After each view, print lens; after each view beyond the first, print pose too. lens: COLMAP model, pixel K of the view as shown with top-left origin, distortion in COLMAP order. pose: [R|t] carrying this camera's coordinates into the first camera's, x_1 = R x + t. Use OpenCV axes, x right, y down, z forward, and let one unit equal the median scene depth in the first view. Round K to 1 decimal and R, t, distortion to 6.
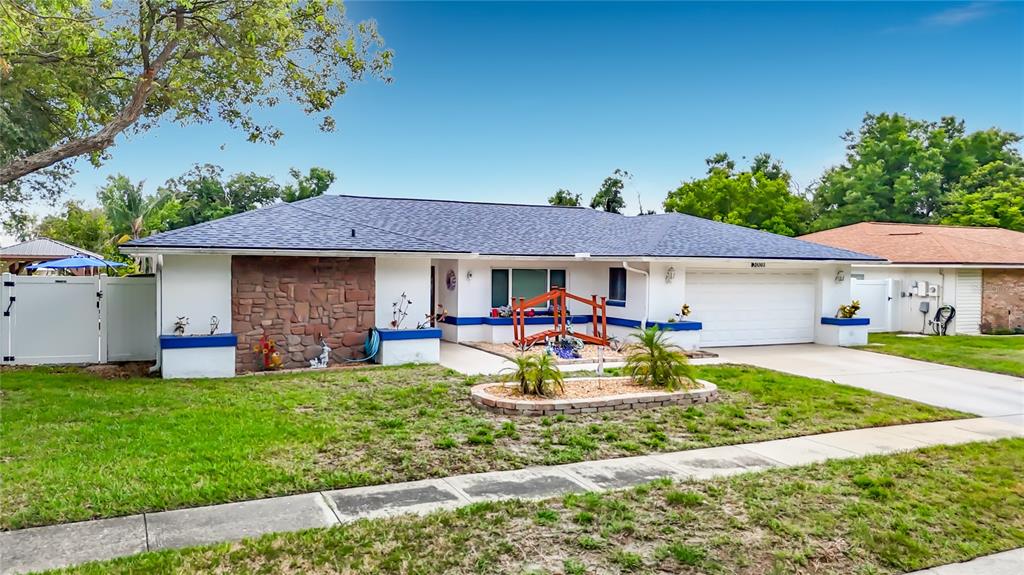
lens RADIAL K [[778.7, 0, 514.8], [0, 778.7, 300.3], [0, 0, 1]] dist [0.039250, -0.008074]
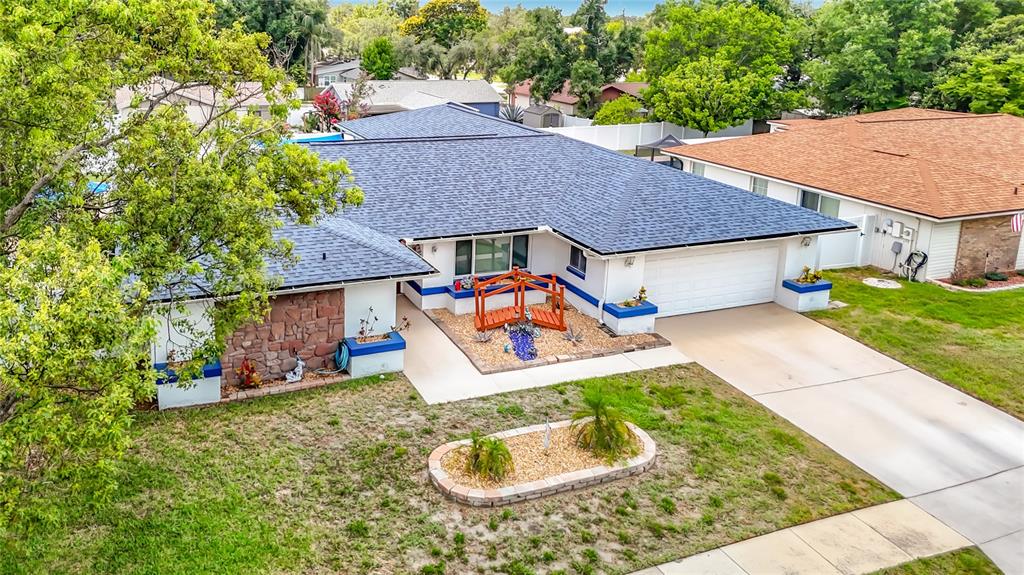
lens RADIAL K [[805.3, 0, 430.9], [0, 805.3, 203.6], [0, 0, 1]] dist [0.038150, -0.011063]
pose [[0.997148, 0.024385, -0.071420, 0.013321], [-0.011101, 0.983459, 0.180792, -0.299580], [0.074647, -0.179484, 0.980925, -0.046765]]
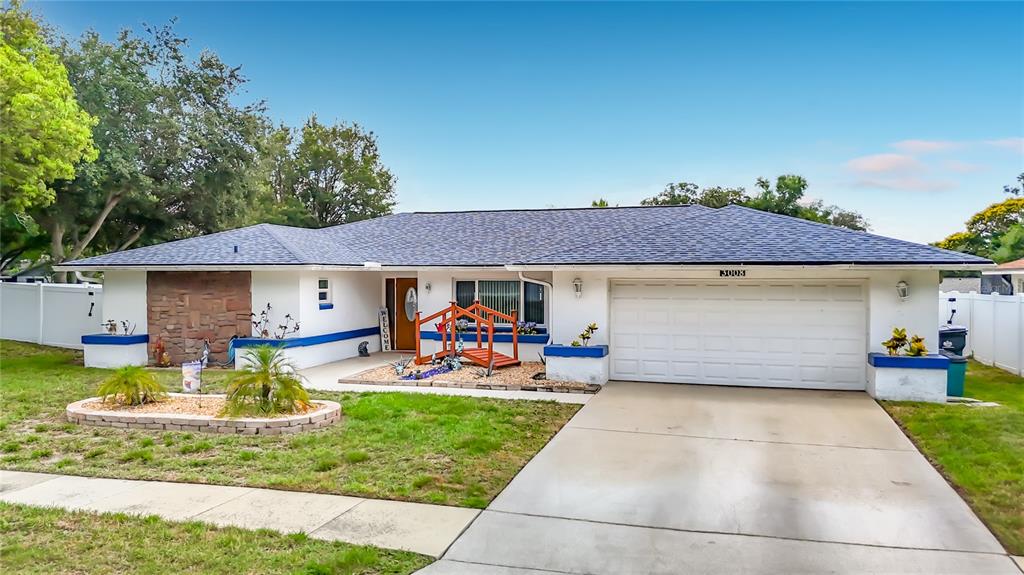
lens RADIAL K [[778.7, 0, 514.8], [0, 778.7, 300.3], [0, 0, 1]] dist [0.039250, -0.008074]
pose [[0.743915, 0.011055, -0.668183, 0.701951], [-0.022386, 0.999714, -0.008382, -0.011201], [0.667899, 0.021193, 0.743950, 0.369630]]
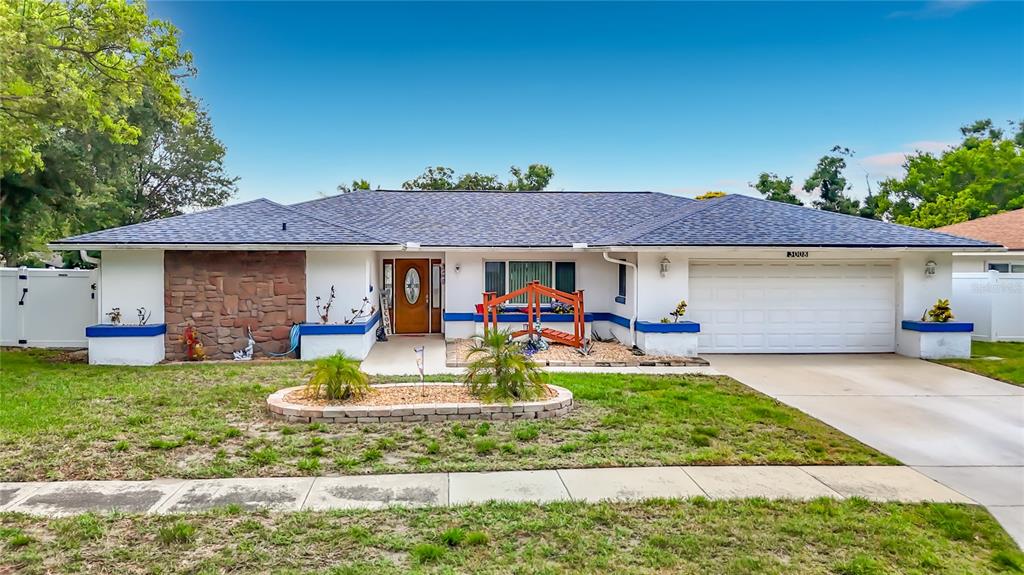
lens RADIAL K [[781.3, 0, 493.3], [0, 781.3, 287.4], [0, 0, 1]] dist [0.037649, -0.008760]
pose [[0.931416, 0.004960, -0.363923, 0.344418], [-0.008368, 0.999935, -0.007790, -0.002198], [0.363860, 0.010302, 0.931397, 0.137473]]
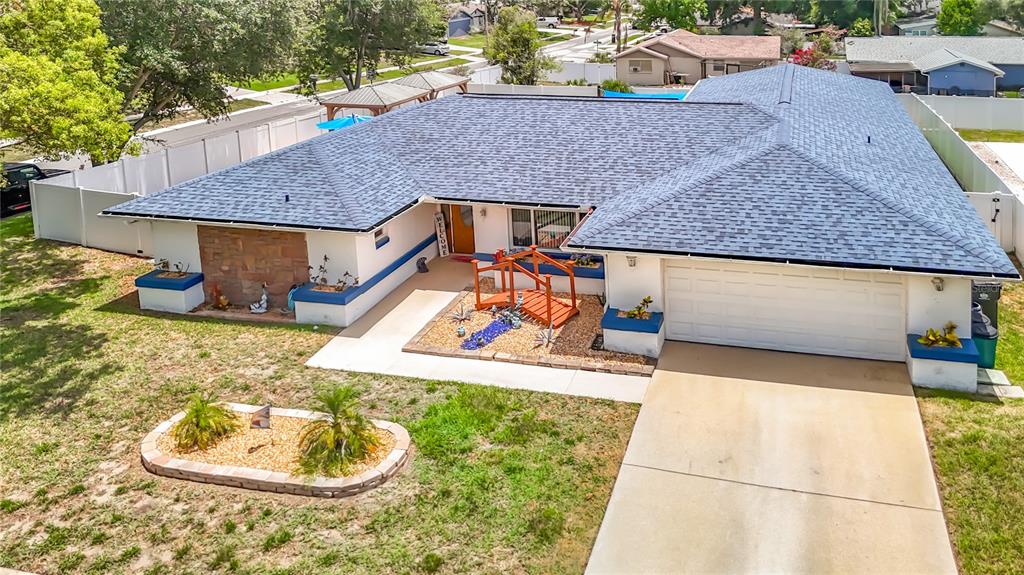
lens RADIAL K [[810.6, 0, 608.0], [0, 810.6, 146.0], [0, 0, 1]] dist [0.037006, -0.012597]
pose [[0.775709, 0.118273, -0.619908, 0.706960], [-0.012311, 0.984931, 0.172511, -0.301478], [0.630970, -0.126186, 0.765476, 0.354440]]
